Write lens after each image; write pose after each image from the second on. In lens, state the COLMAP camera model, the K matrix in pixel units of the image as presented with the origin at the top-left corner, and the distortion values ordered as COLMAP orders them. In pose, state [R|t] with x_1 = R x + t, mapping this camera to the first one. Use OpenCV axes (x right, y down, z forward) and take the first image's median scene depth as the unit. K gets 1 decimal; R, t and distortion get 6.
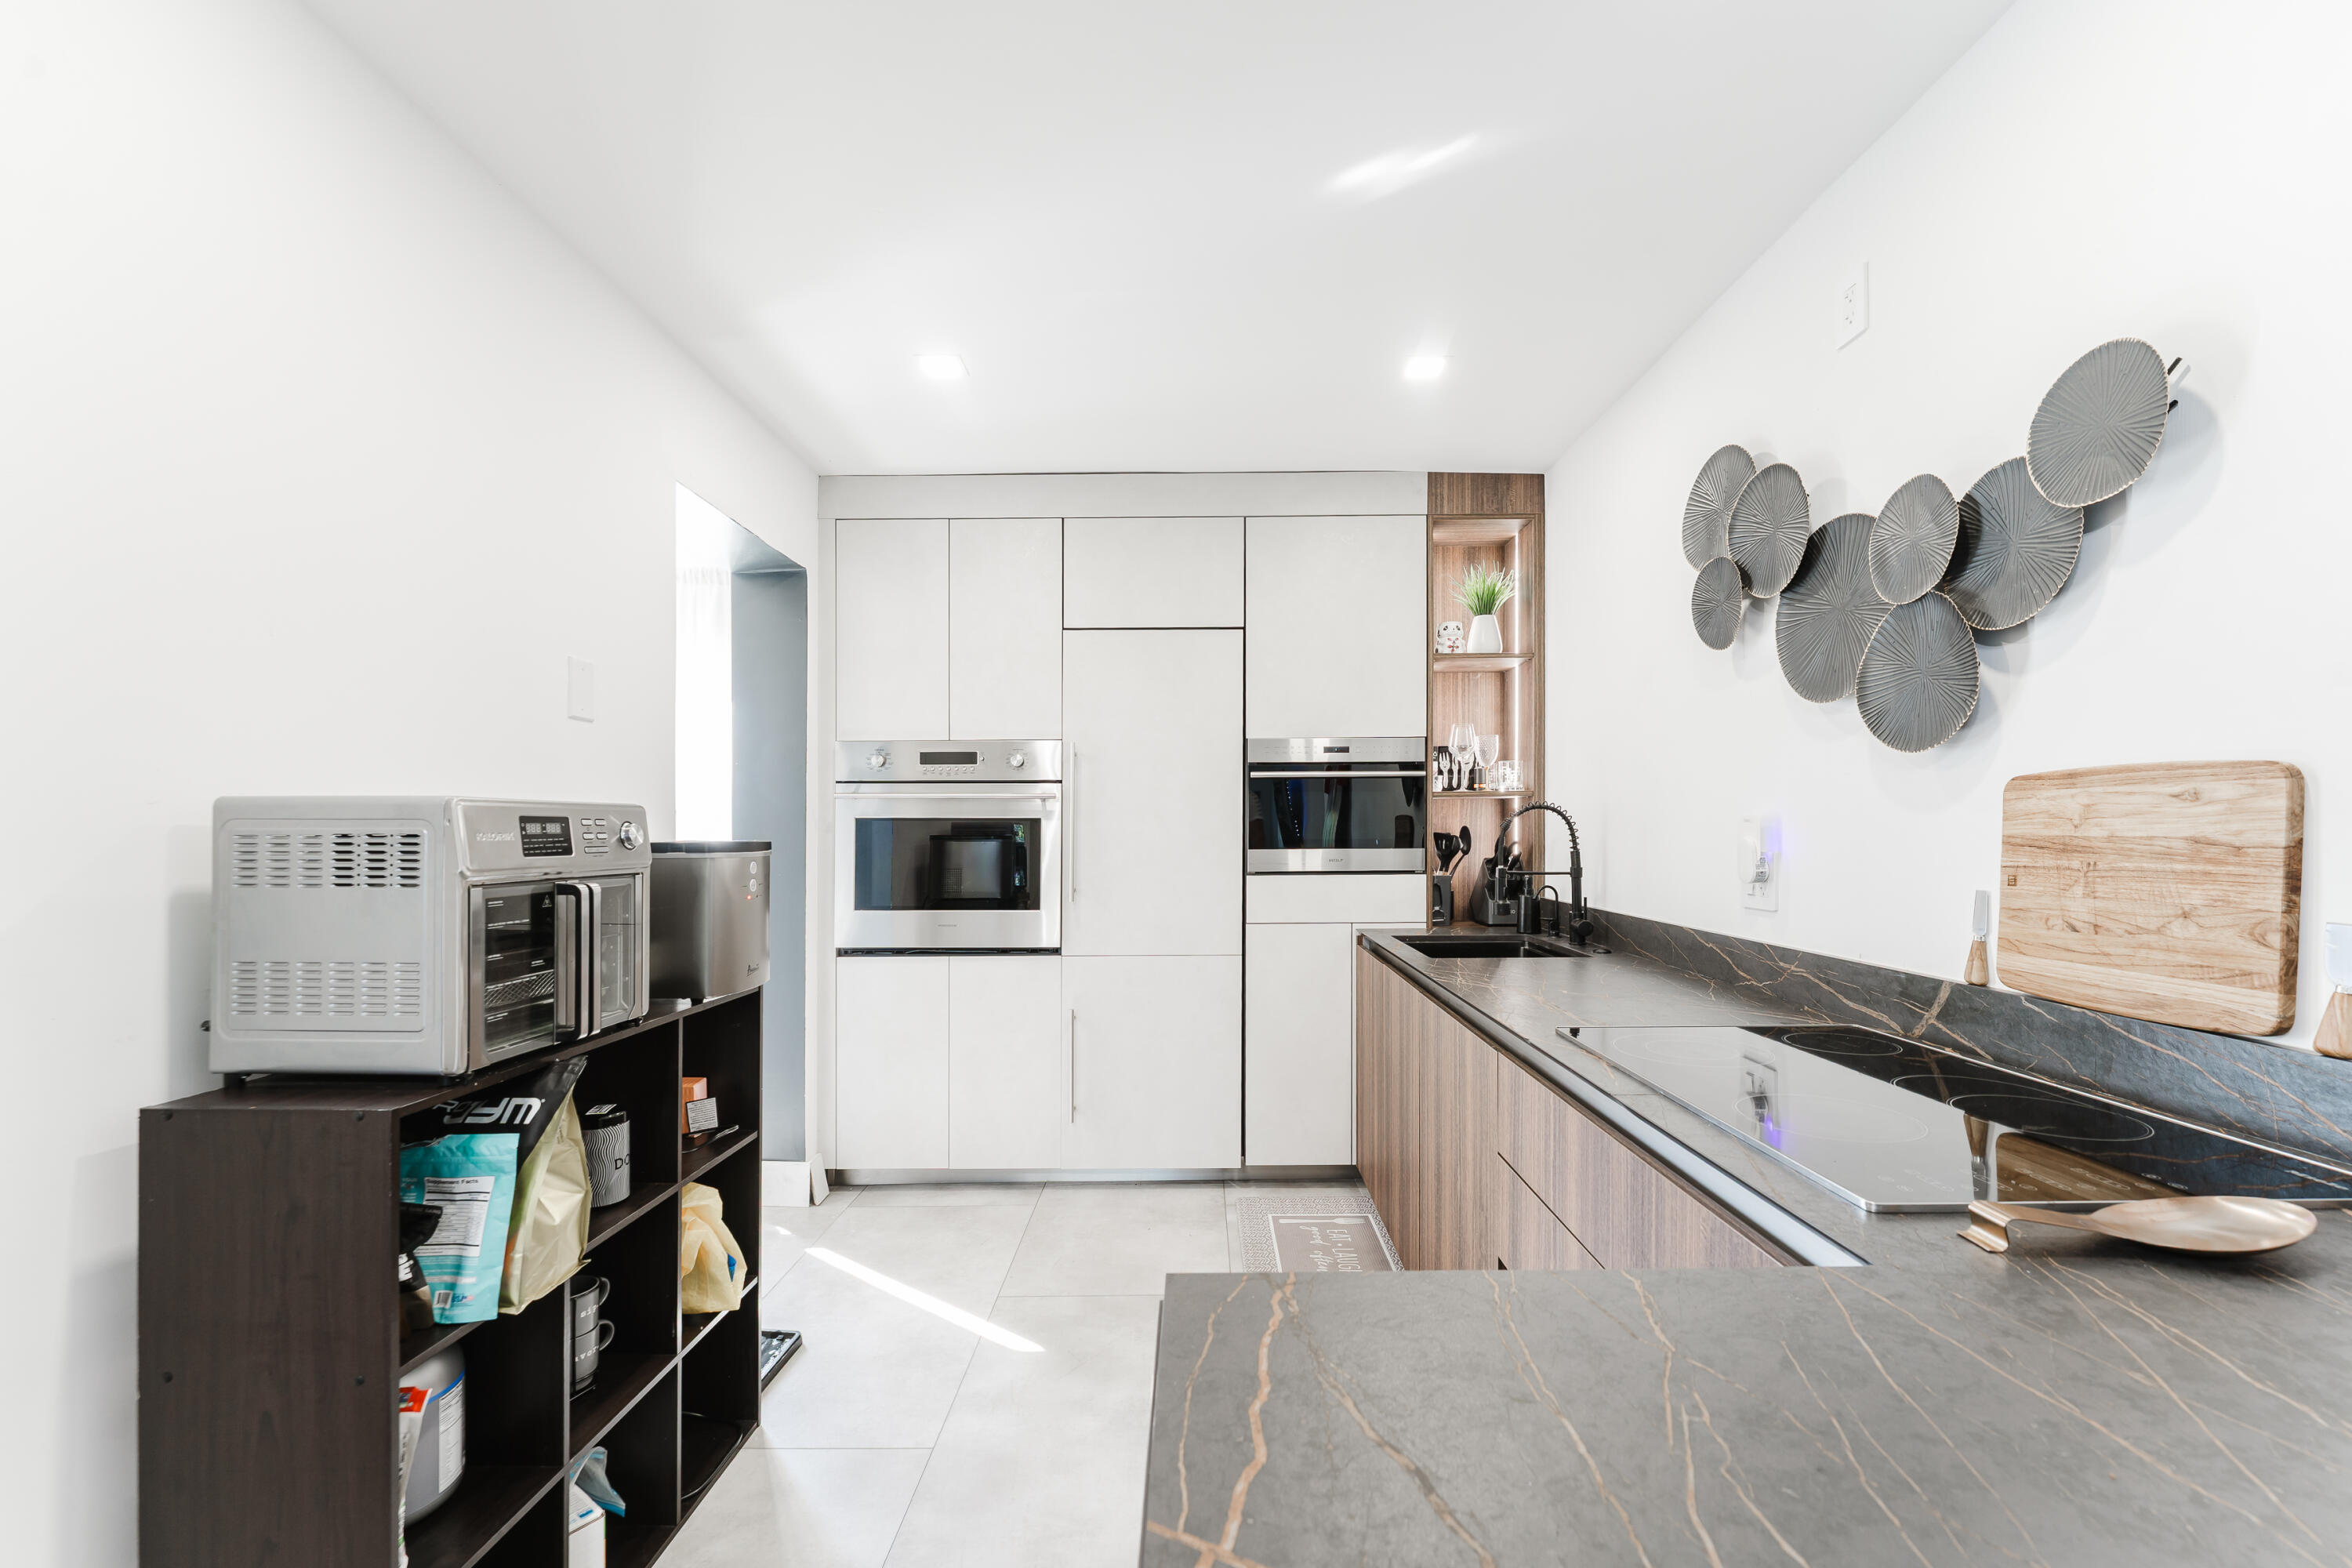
lens RADIAL K [[975.0, 0, 1197.4], [0, 975.0, 828.9], [0, 0, 1]] dist [-0.000325, -0.000200]
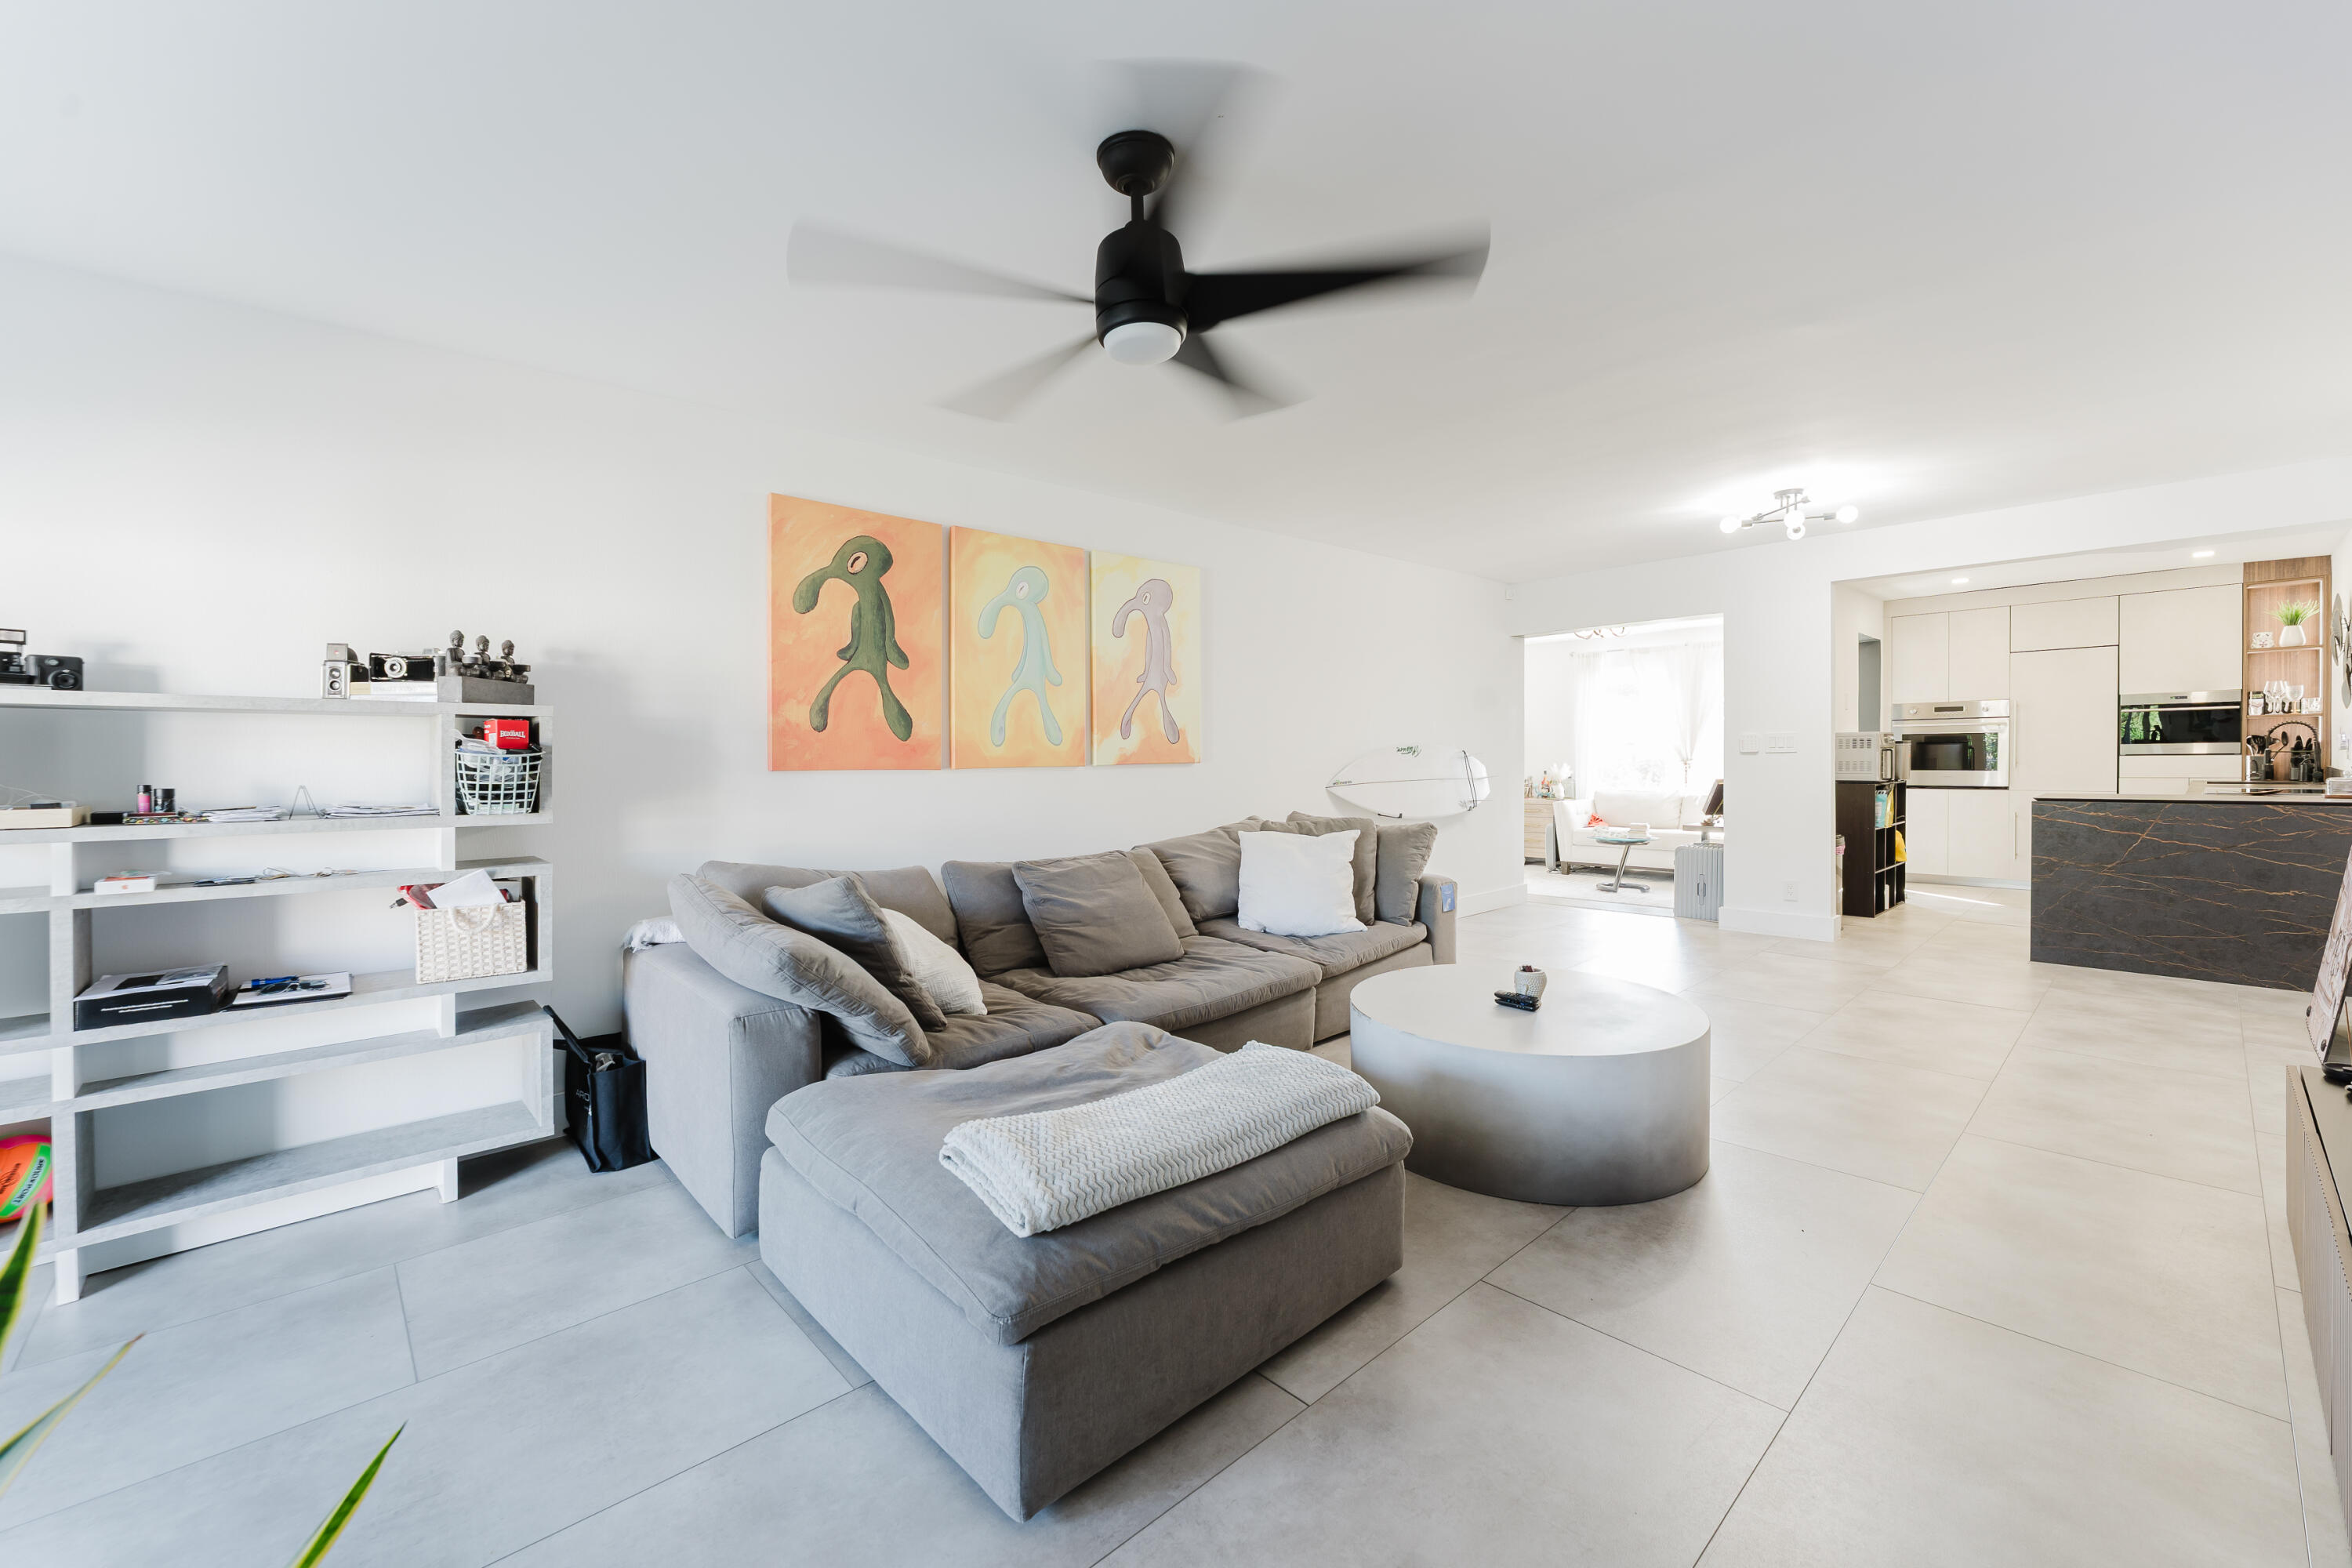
lens RADIAL K [[948.6, 0, 1158.6], [0, 948.6, 762.7], [0, 0, 1]] dist [-0.000980, -0.000298]
pose [[0.669676, 0.002143, -0.742650, 0.232837], [0.011173, 0.999854, 0.012960, 0.011910], [0.742569, -0.016977, 0.669554, -2.589818]]
